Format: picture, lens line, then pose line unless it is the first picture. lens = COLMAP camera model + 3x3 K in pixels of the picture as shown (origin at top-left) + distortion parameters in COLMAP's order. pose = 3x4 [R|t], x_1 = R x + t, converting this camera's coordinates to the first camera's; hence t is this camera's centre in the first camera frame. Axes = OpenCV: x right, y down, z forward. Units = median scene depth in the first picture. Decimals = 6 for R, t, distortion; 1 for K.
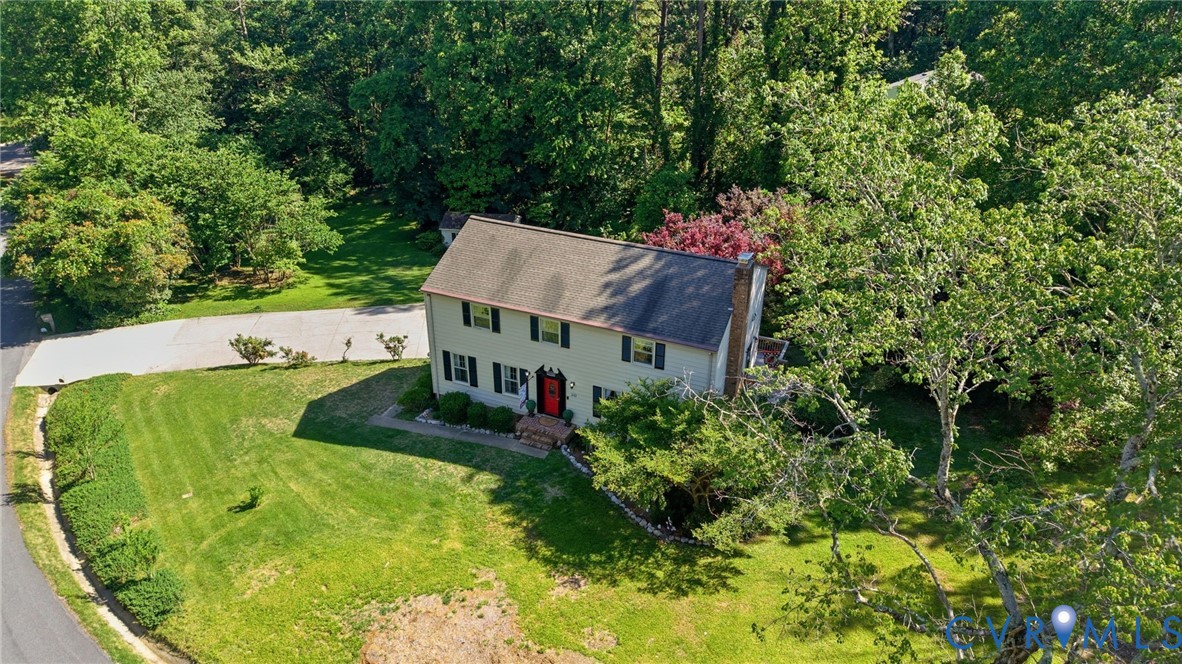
lens RADIAL K [[781.5, 0, 603.2], [0, 781.5, 327.9], [0, 0, 1]] dist [0.006487, -0.005515]
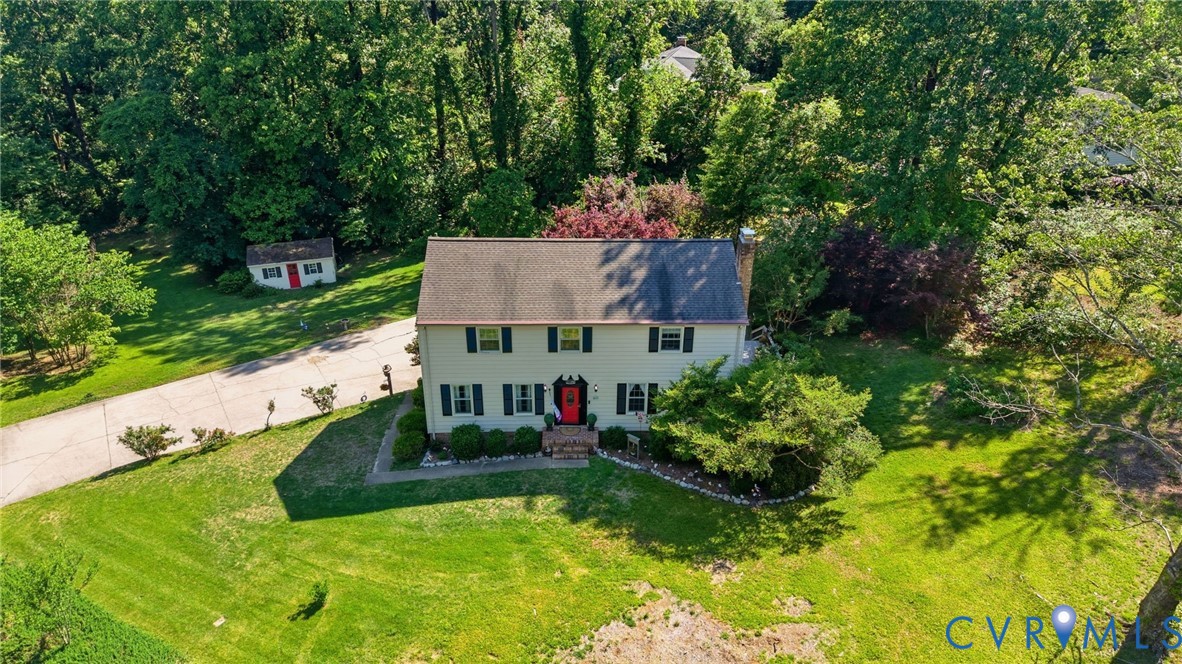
lens RADIAL K [[781.5, 0, 598.4], [0, 781.5, 327.4], [0, 0, 1]] dist [0.006487, -0.005515]
pose [[0.910338, -0.196429, 0.364280, -0.362116], [0.193730, 0.980052, 0.044338, -0.042923], [-0.365723, 0.030210, 0.930233, 0.070525]]
